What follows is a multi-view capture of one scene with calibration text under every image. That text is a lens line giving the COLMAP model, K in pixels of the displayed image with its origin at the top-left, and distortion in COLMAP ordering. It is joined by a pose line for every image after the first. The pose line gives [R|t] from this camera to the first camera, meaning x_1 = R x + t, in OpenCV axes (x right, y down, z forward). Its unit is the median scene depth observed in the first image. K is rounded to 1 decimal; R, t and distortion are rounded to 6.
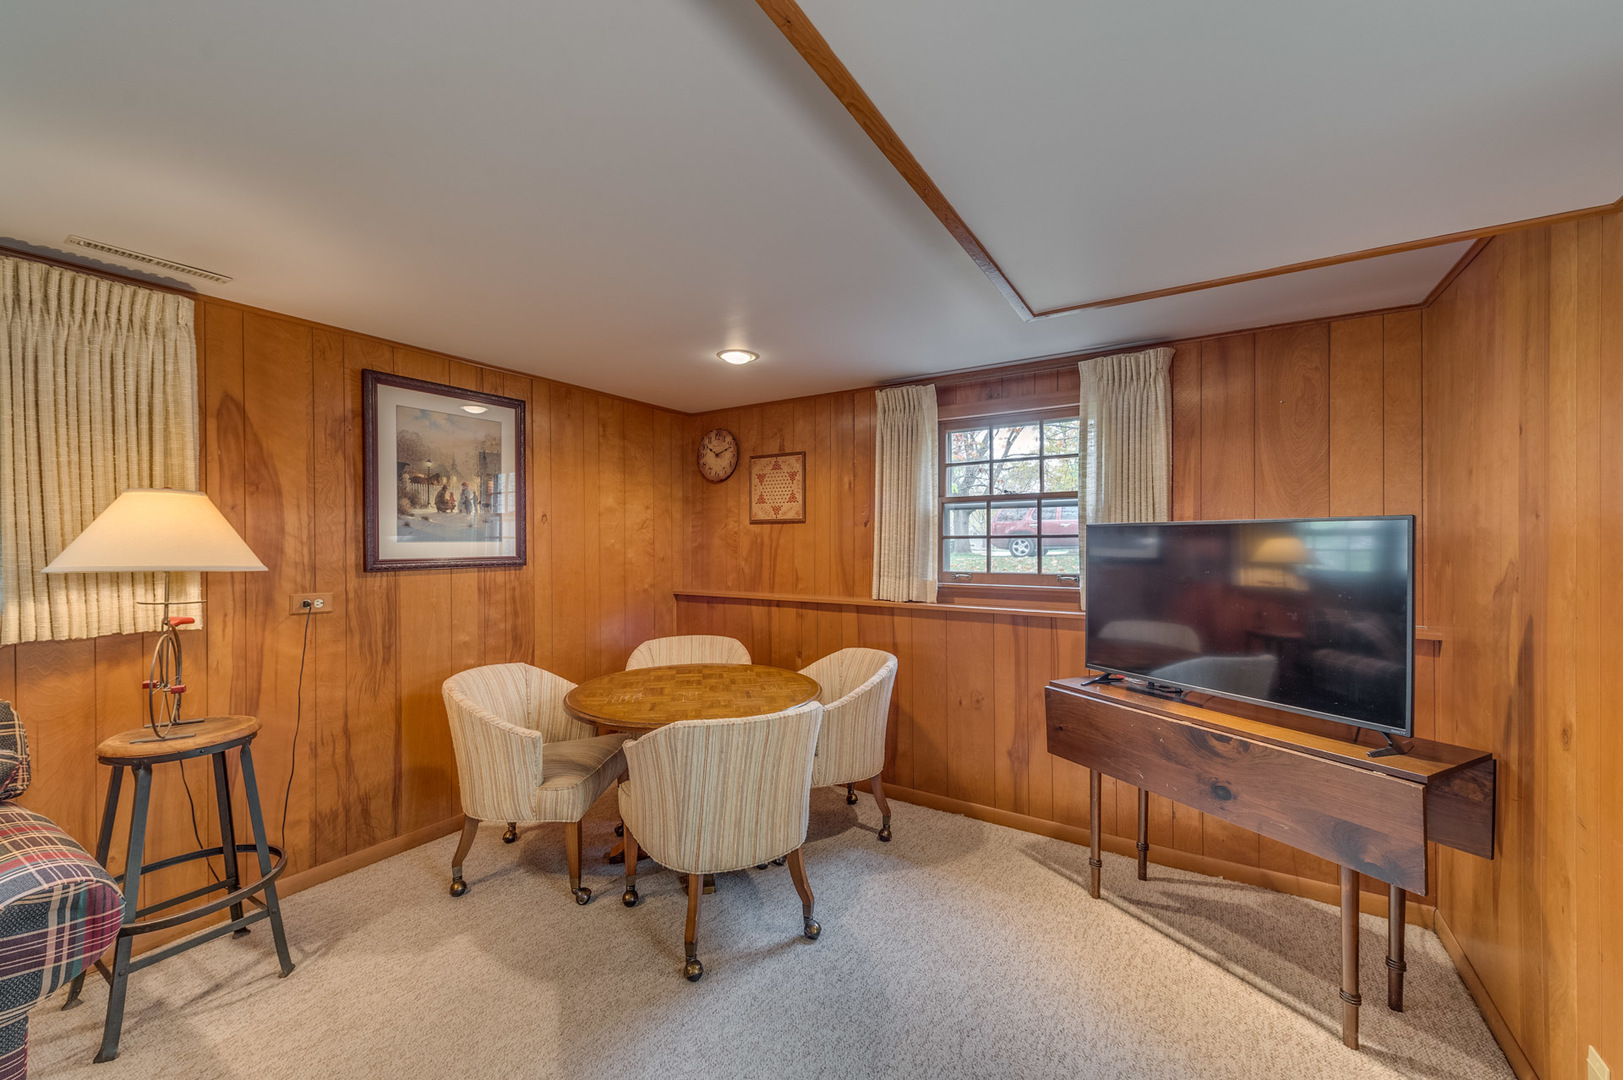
lens RADIAL K [[625.2, 0, 814.4], [0, 625.2, 543.4], [0, 0, 1]] dist [-0.000555, -0.000283]
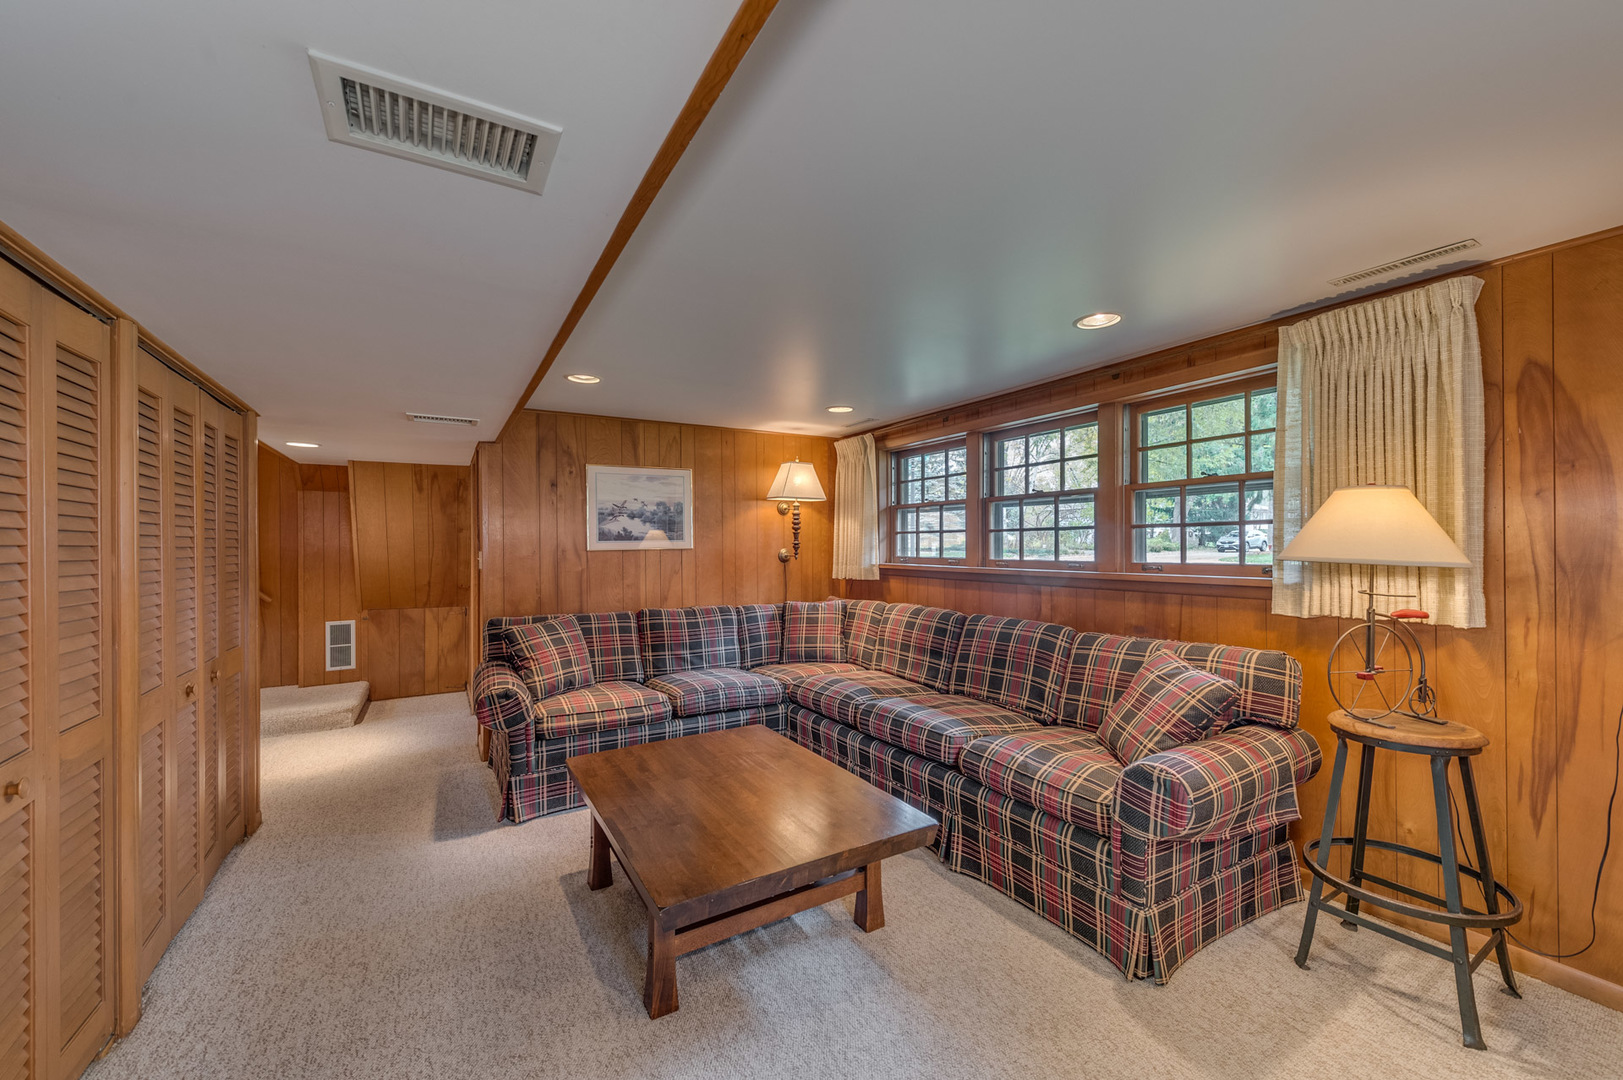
lens RADIAL K [[625.2, 0, 808.0], [0, 625.2, 543.6], [0, 0, 1]] dist [-0.000555, -0.000283]
pose [[-0.458040, 0.004868, -0.888918, 0.233494], [0.004007, 0.999986, 0.003412, 0.003158], [0.888922, -0.001999, -0.458054, 0.445815]]
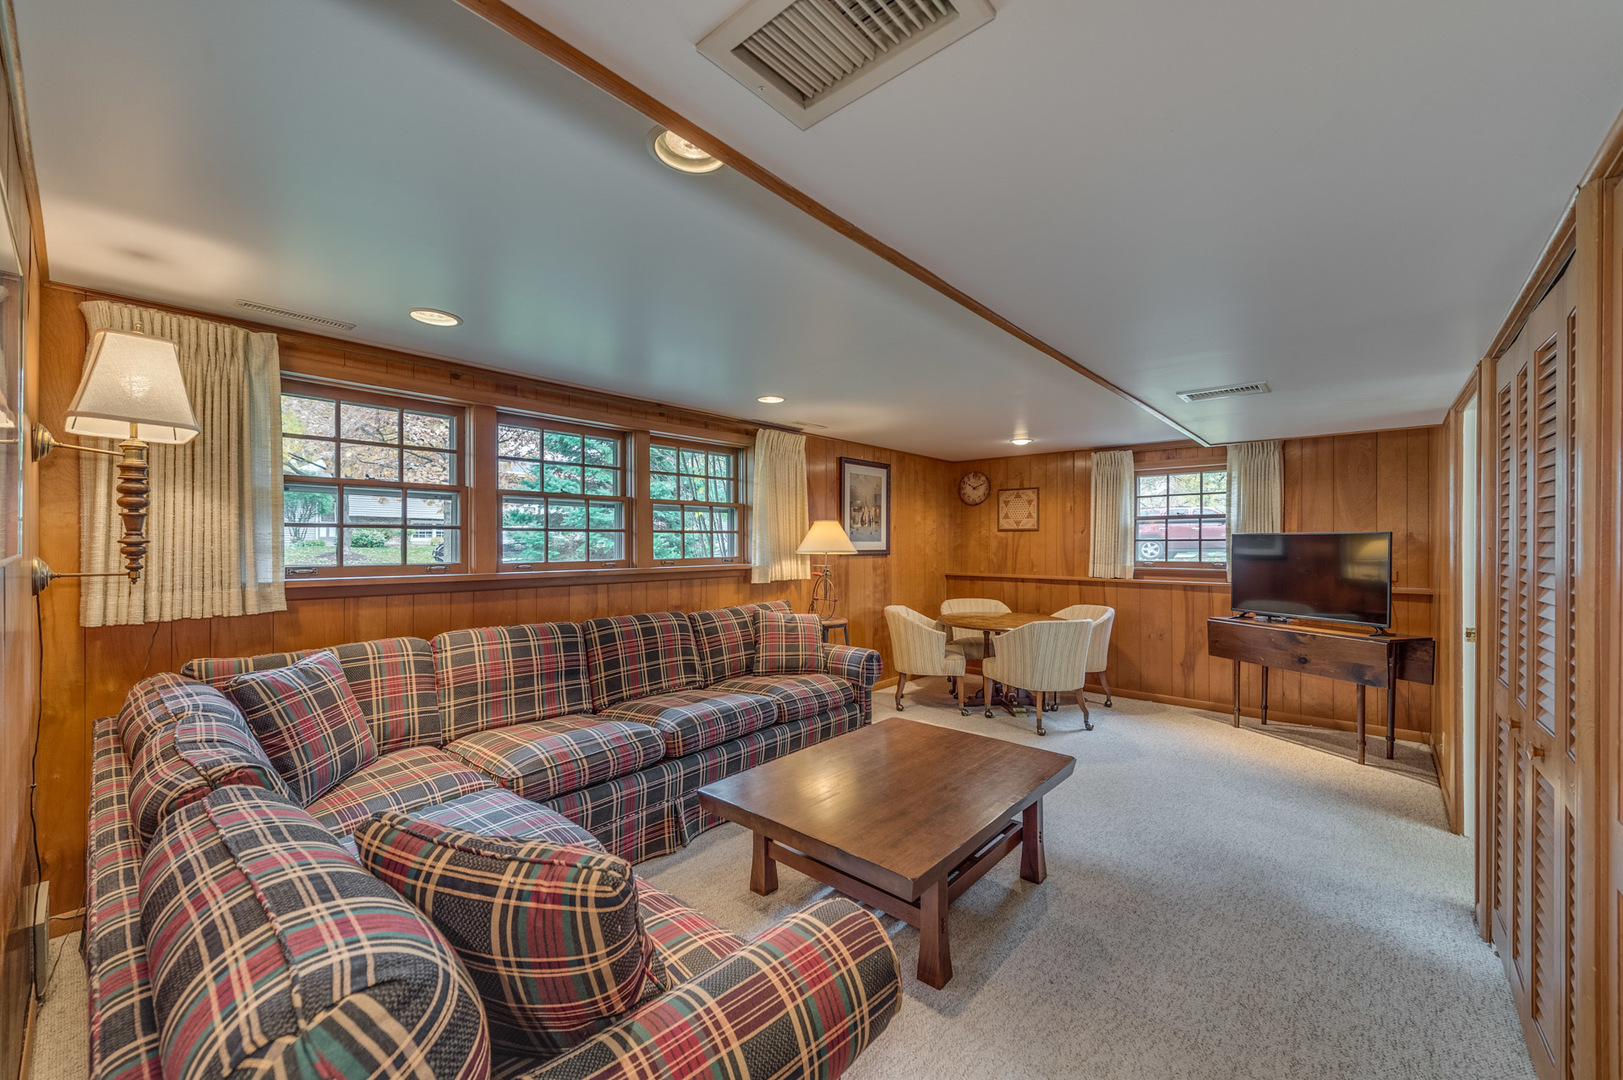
lens RADIAL K [[625.2, 0, 807.8], [0, 625.2, 543.1], [0, 0, 1]] dist [-0.000555, -0.000283]
pose [[0.985741, 0.004758, -0.168204, -0.451120], [-0.005241, 0.999983, -0.002426, 0.007477], [0.168189, 0.003273, 0.985749, -0.952003]]
